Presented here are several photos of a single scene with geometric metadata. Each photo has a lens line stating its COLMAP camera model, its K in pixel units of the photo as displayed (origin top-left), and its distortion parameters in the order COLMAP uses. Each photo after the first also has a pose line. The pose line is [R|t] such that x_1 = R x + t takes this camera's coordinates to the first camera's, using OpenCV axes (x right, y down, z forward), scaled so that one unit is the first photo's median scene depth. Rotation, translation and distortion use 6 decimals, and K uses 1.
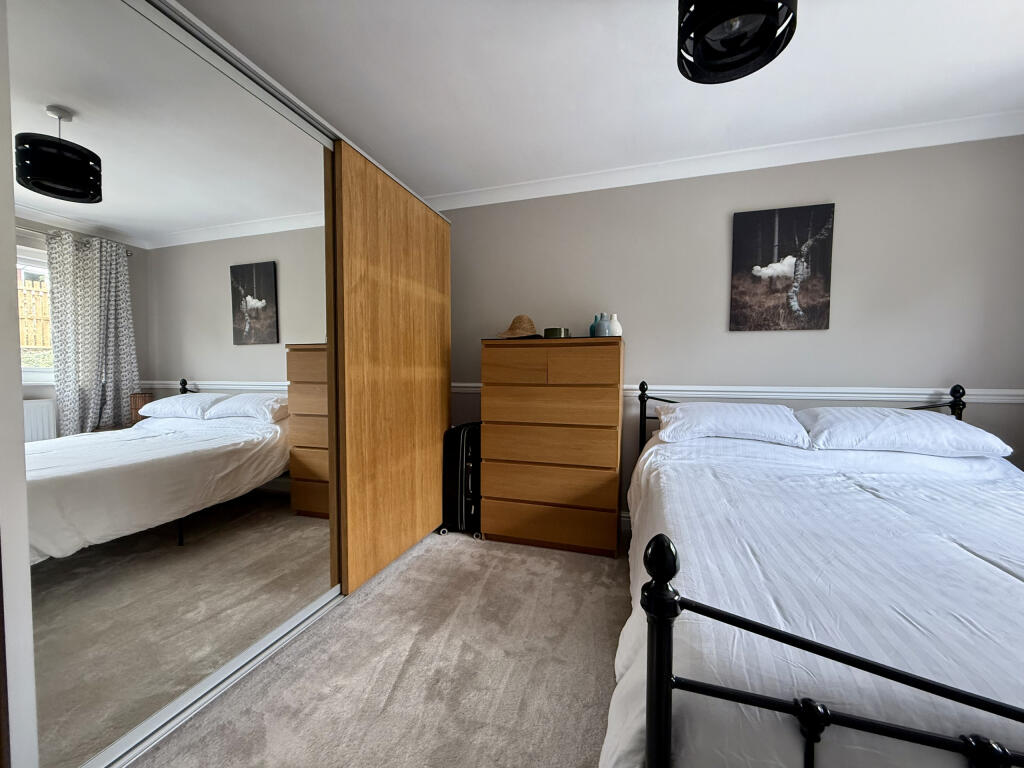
lens RADIAL K [[410.3, 0, 507.8], [0, 410.3, 380.8], [0, 0, 1]] dist [0.001885, 0.000196]
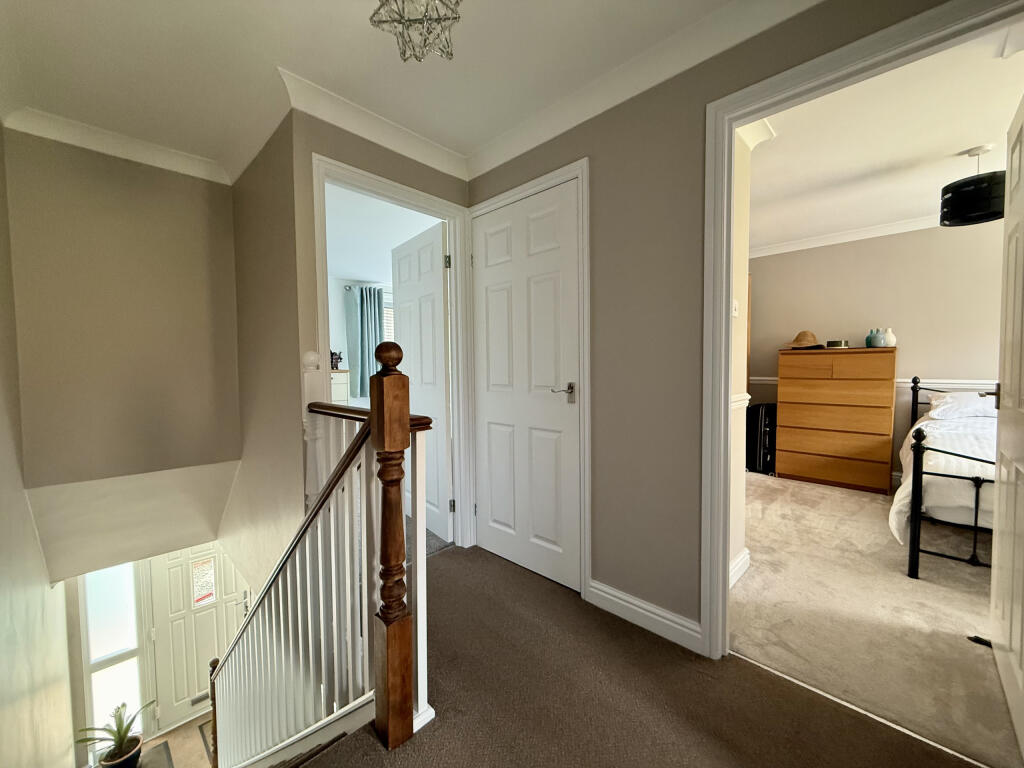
lens RADIAL K [[410.3, 0, 507.8], [0, 410.3, 380.8], [0, 0, 1]] dist [0.001885, 0.000196]
pose [[0.892050, 0.007358, -0.451877, -0.292319], [0.002604, 0.999767, 0.021422, -0.019468], [0.451930, -0.020286, 0.891823, -0.928167]]
